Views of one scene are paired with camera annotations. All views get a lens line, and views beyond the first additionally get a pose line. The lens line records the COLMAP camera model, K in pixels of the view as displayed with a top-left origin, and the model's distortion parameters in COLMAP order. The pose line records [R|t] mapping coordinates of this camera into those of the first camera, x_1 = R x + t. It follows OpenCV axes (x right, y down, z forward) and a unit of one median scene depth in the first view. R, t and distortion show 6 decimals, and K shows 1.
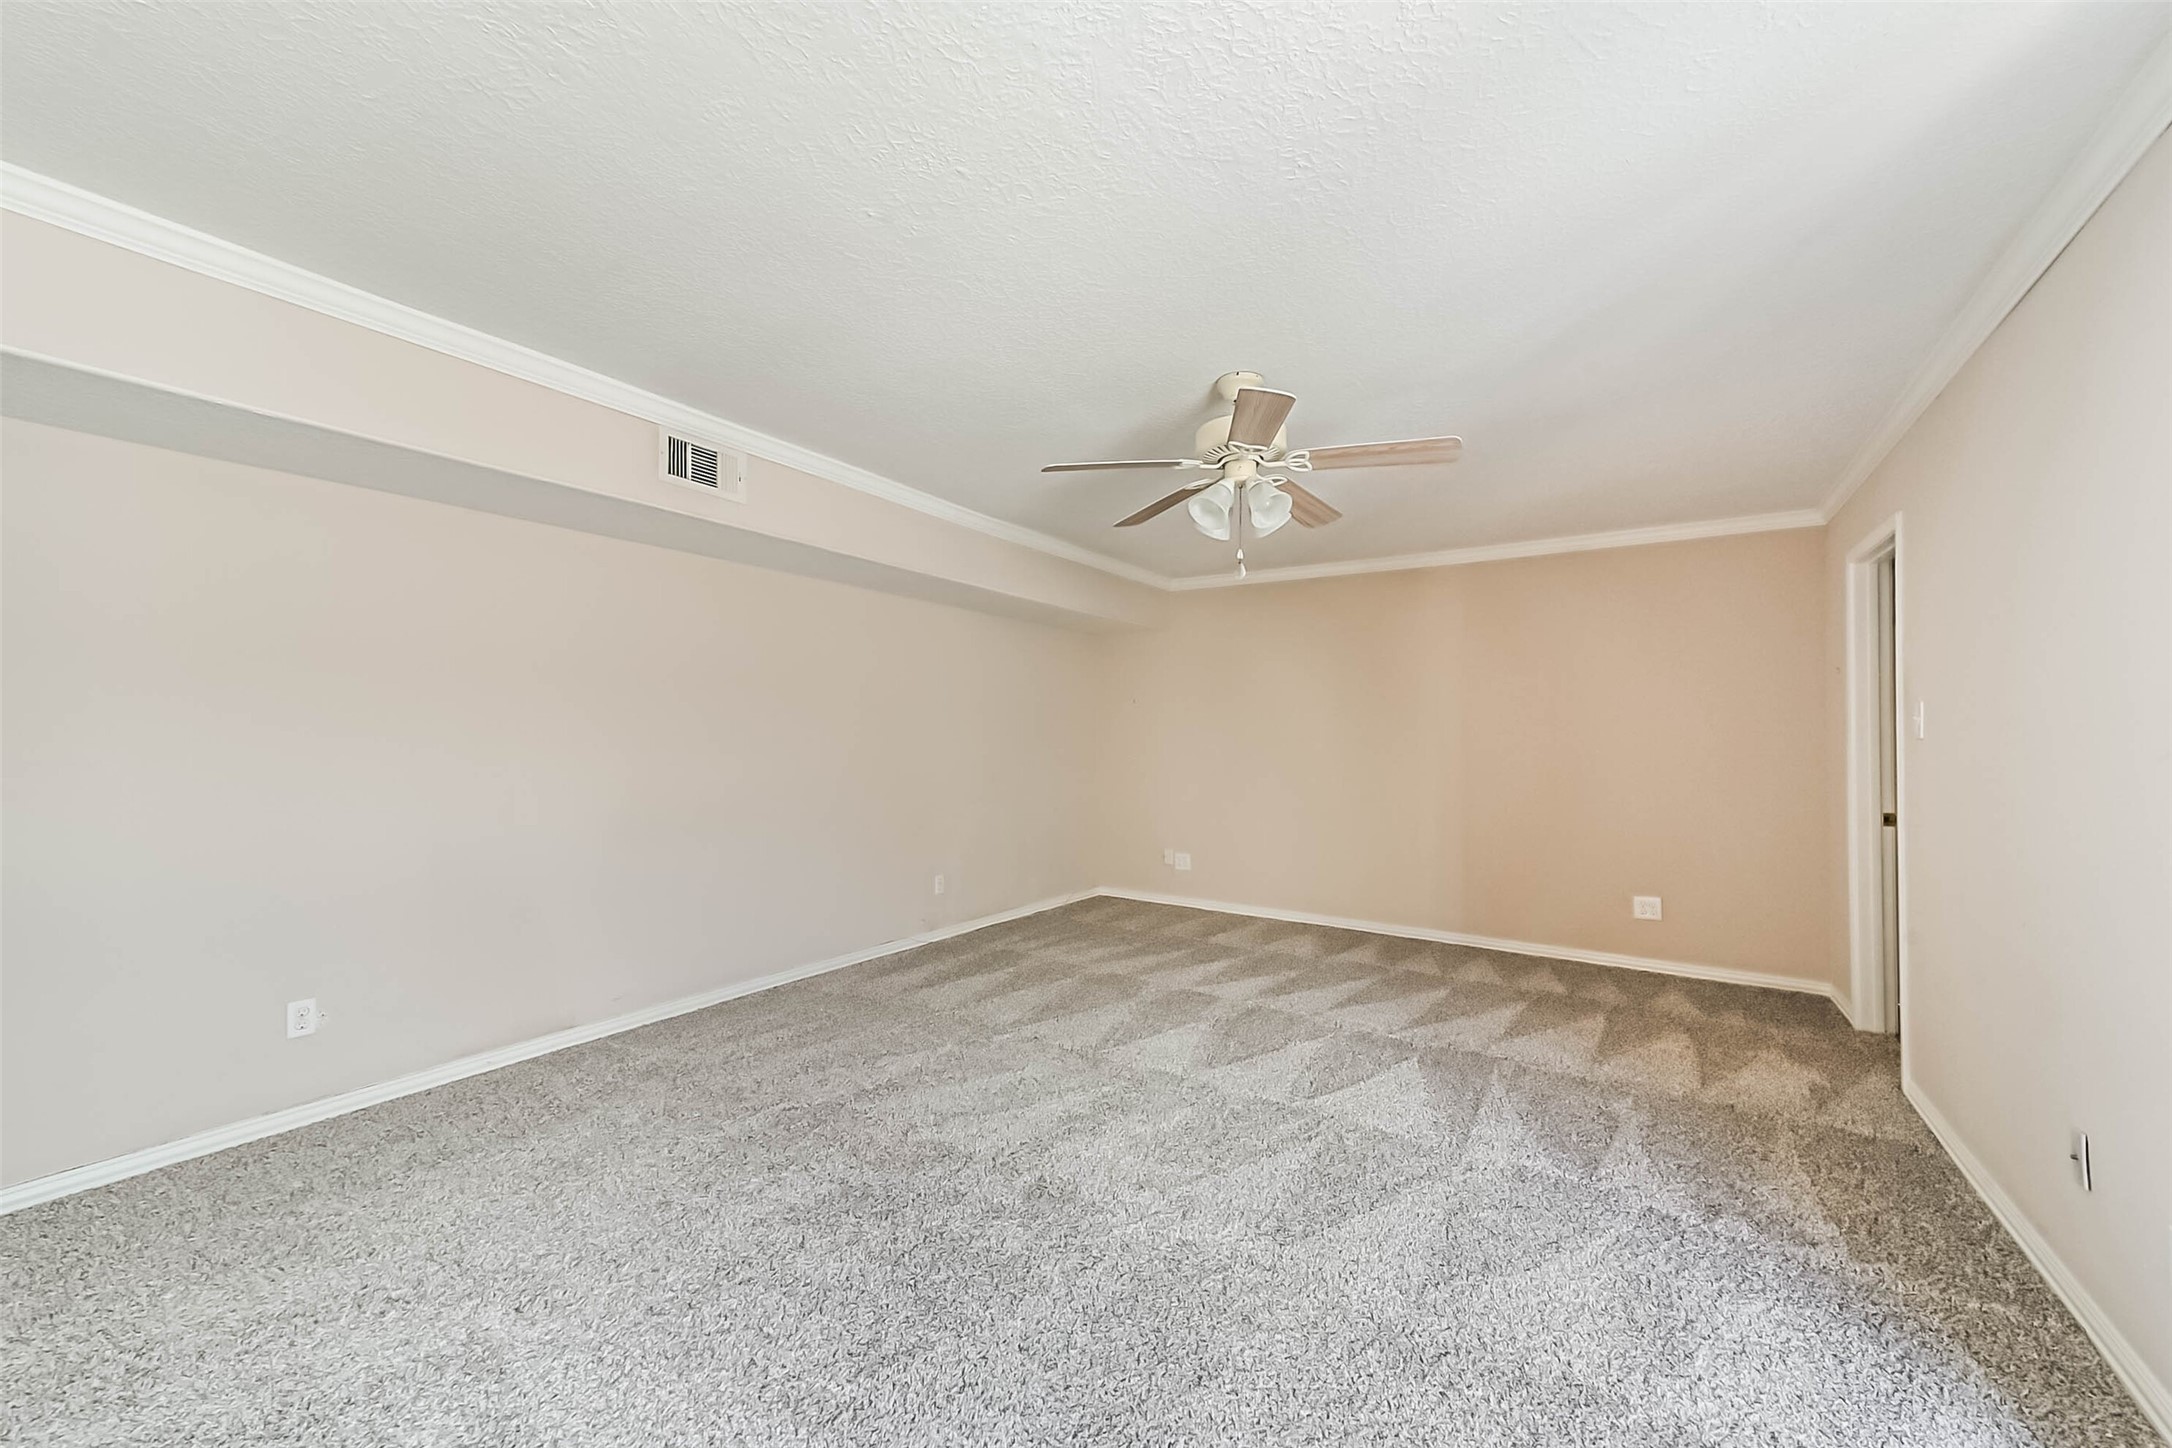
lens RADIAL K [[864.5, 0, 1081.0], [0, 864.5, 723.6], [0, 0, 1]] dist [0.010315, -0.000328]
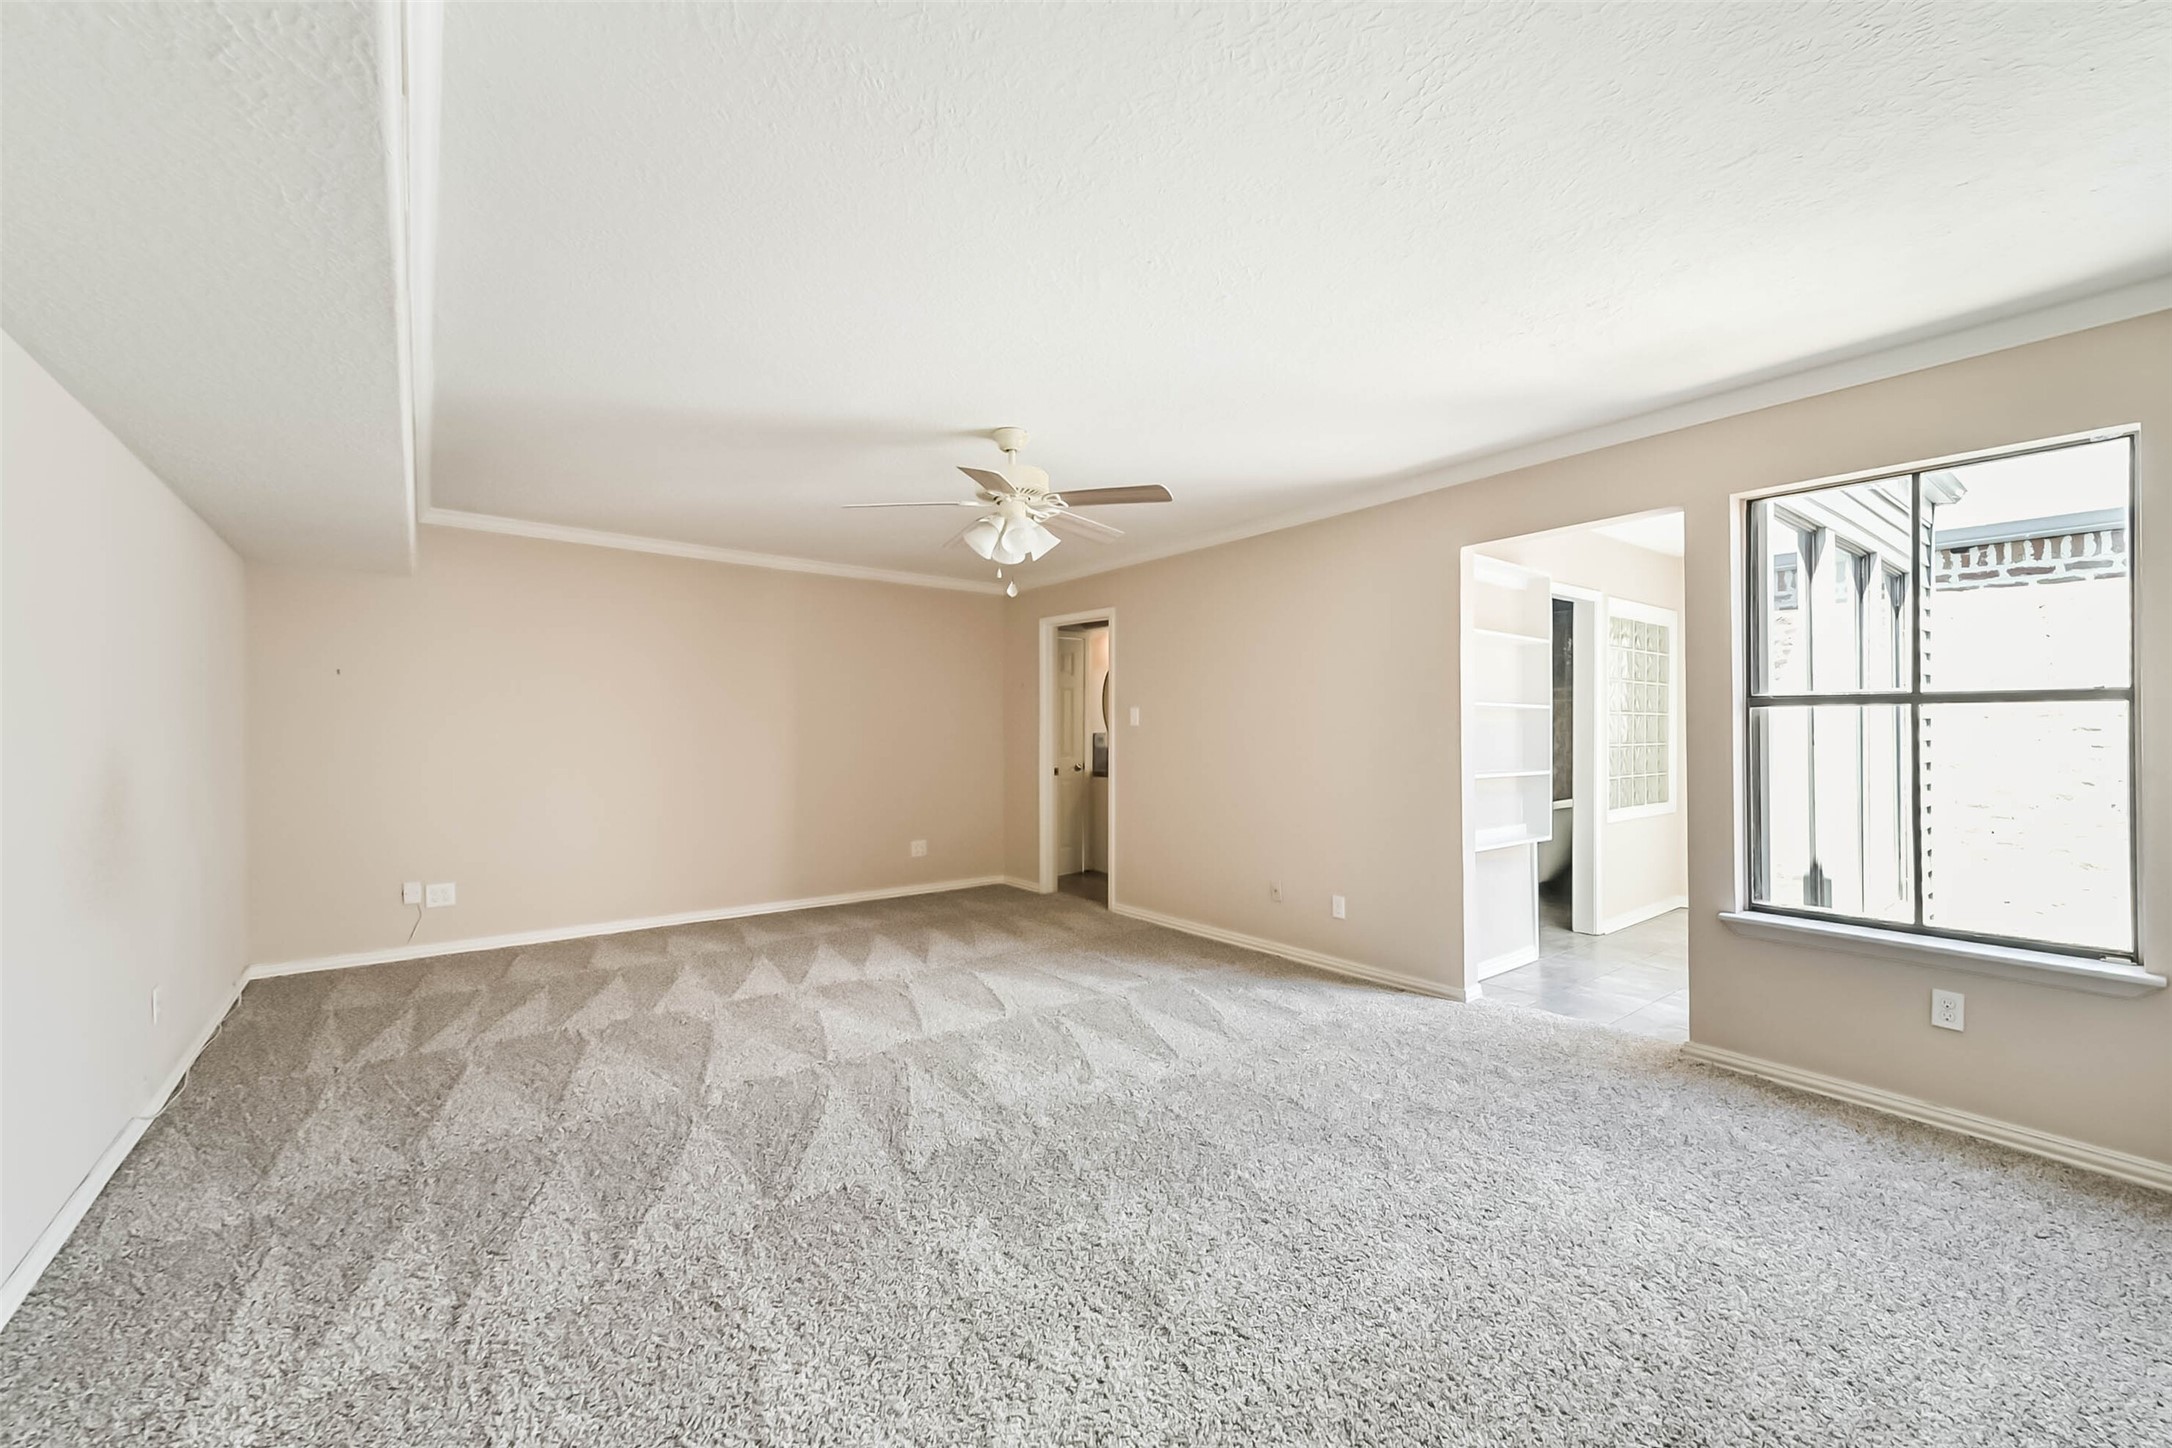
lens RADIAL K [[864.5, 0, 1095.5], [0, 864.5, 725.8], [0, 0, 1]] dist [0.010315, -0.000328]
pose [[0.293833, -0.011784, 0.955784, -0.786520], [-0.016065, 0.999722, 0.017264, -0.021506], [-0.955722, -0.020428, 0.293562, 0.404055]]
